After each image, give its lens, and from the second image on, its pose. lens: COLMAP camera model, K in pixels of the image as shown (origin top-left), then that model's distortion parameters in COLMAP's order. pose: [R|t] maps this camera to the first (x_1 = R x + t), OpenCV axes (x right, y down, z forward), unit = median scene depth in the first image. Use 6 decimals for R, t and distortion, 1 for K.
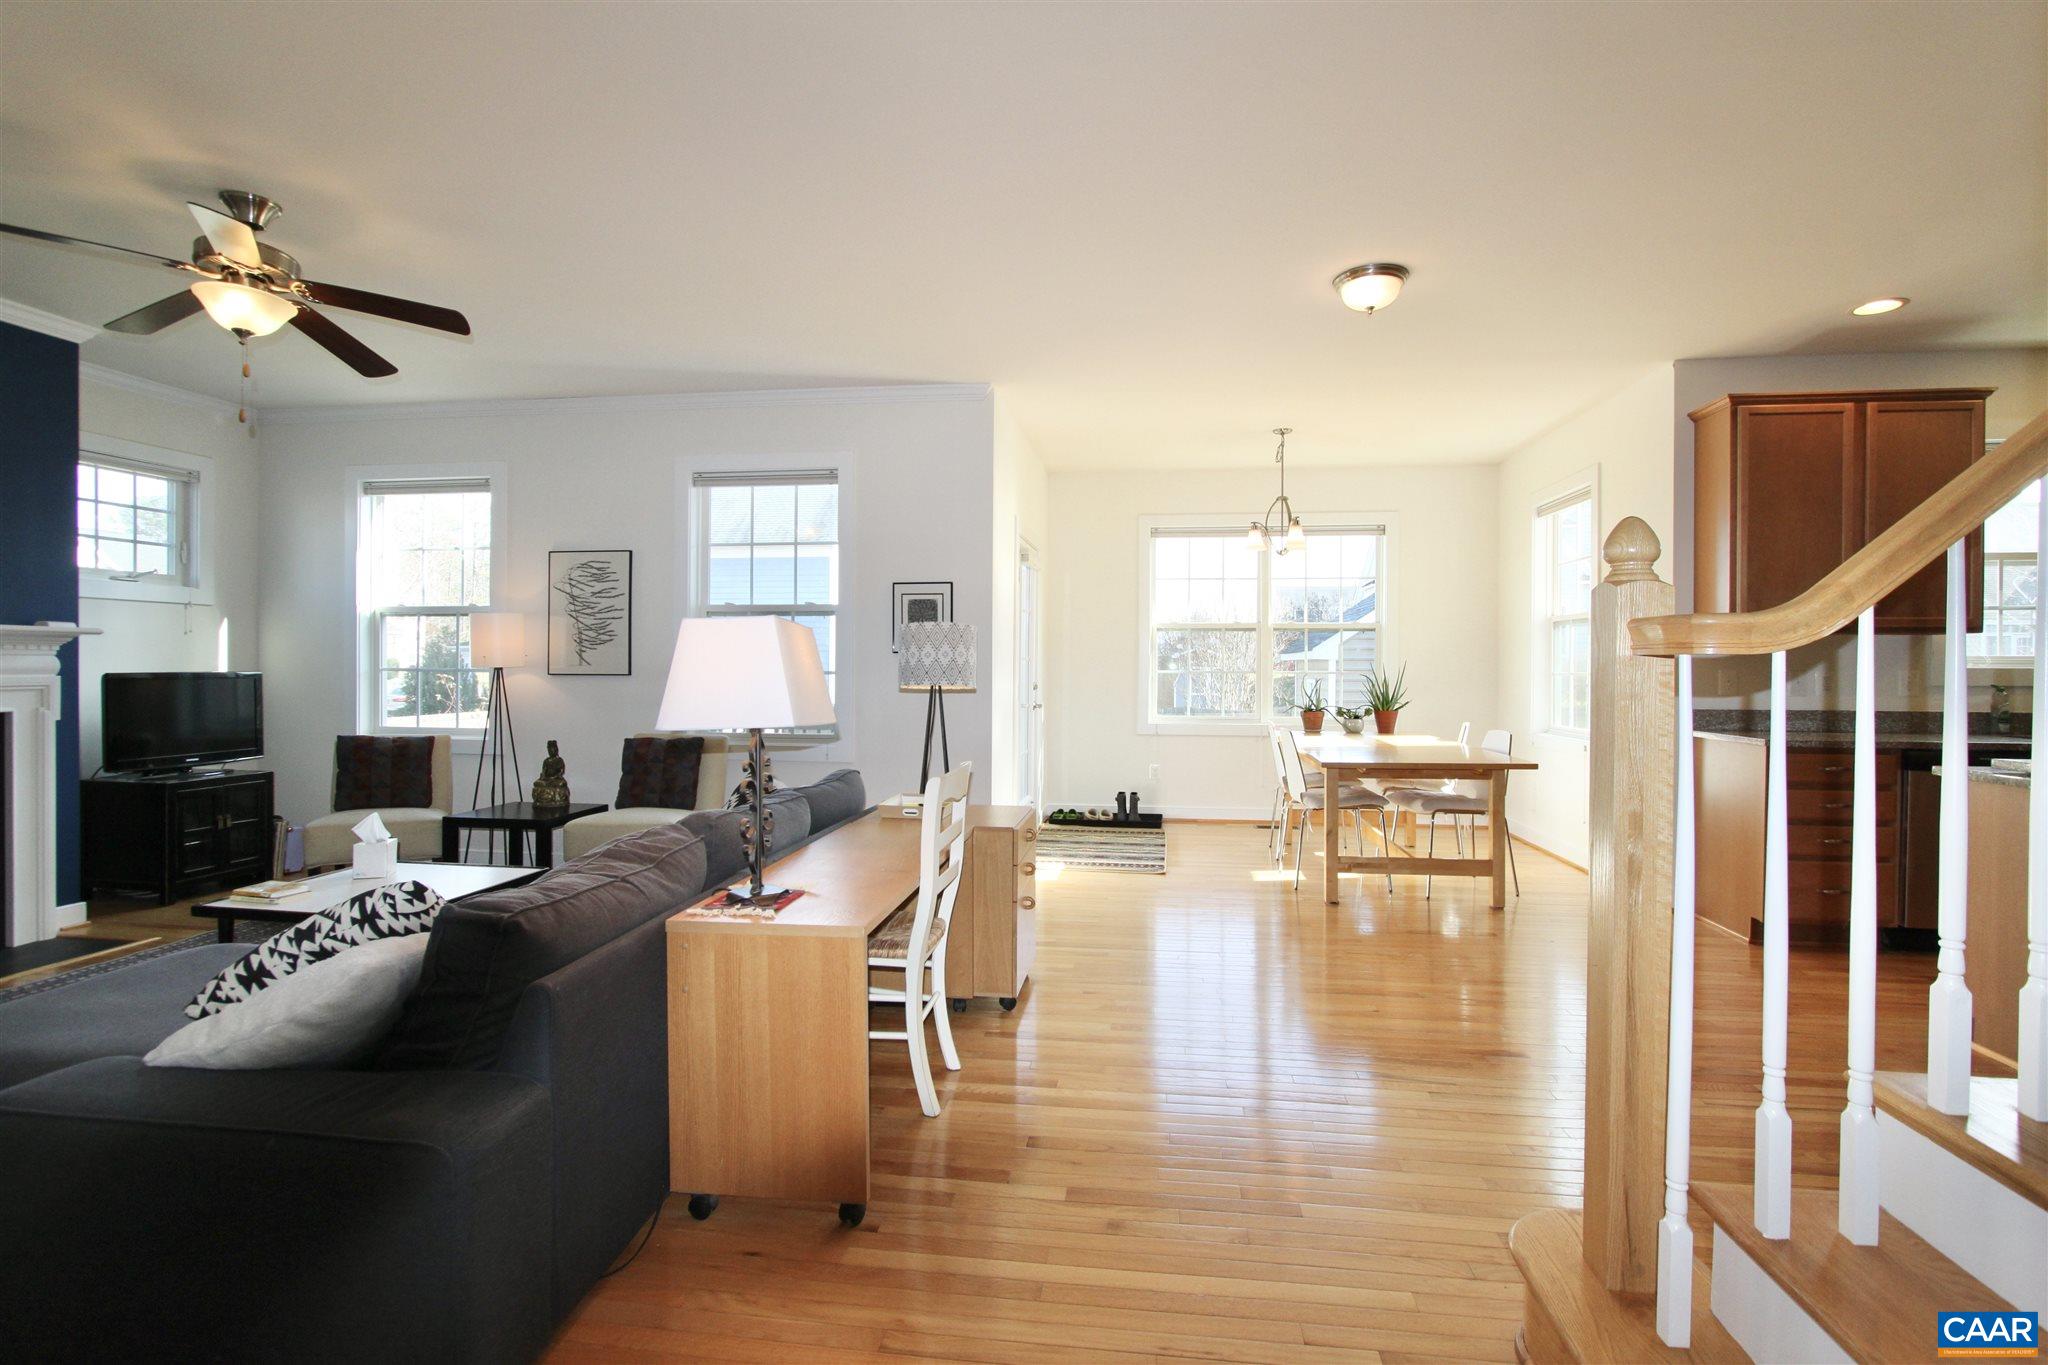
lens RADIAL K [[944.4, 0, 1030.9], [0, 944.4, 672.3], [0, 0, 1]] dist [-0.015058, 0.001726]
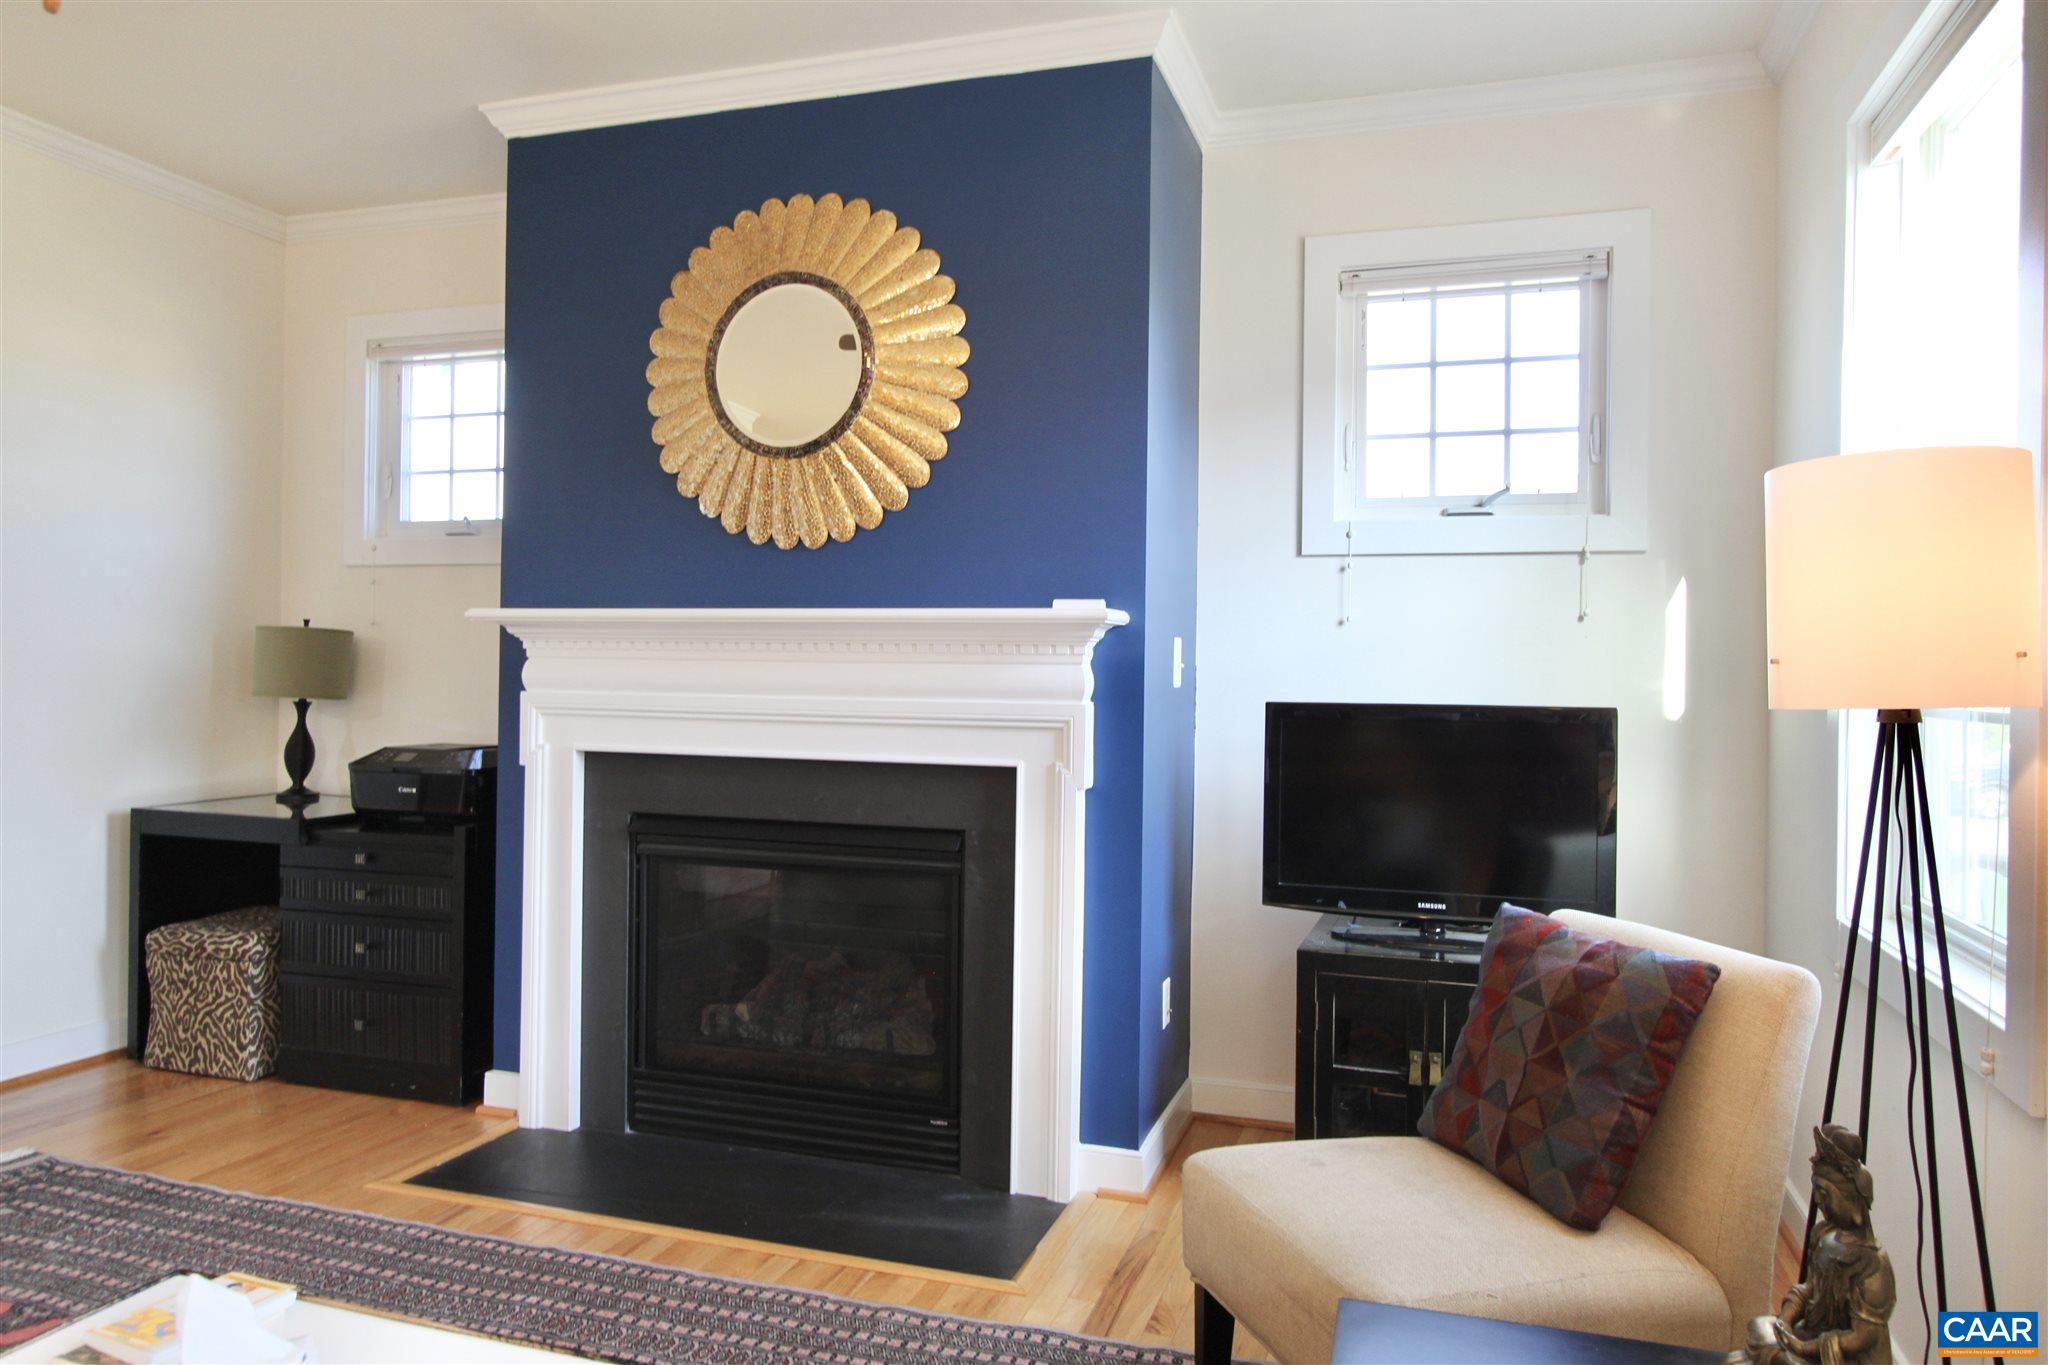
lens RADIAL K [[1371.0, 0, 1028.8], [0, 1371.0, 666.0], [0, 0, 1]] dist [-0.016505, 0.006201]
pose [[-0.169264, -0.008748, -0.985532, -0.249072], [-0.021205, 0.999761, -0.005233, -0.011173], [0.985343, 0.020012, -0.169410, 0.966395]]
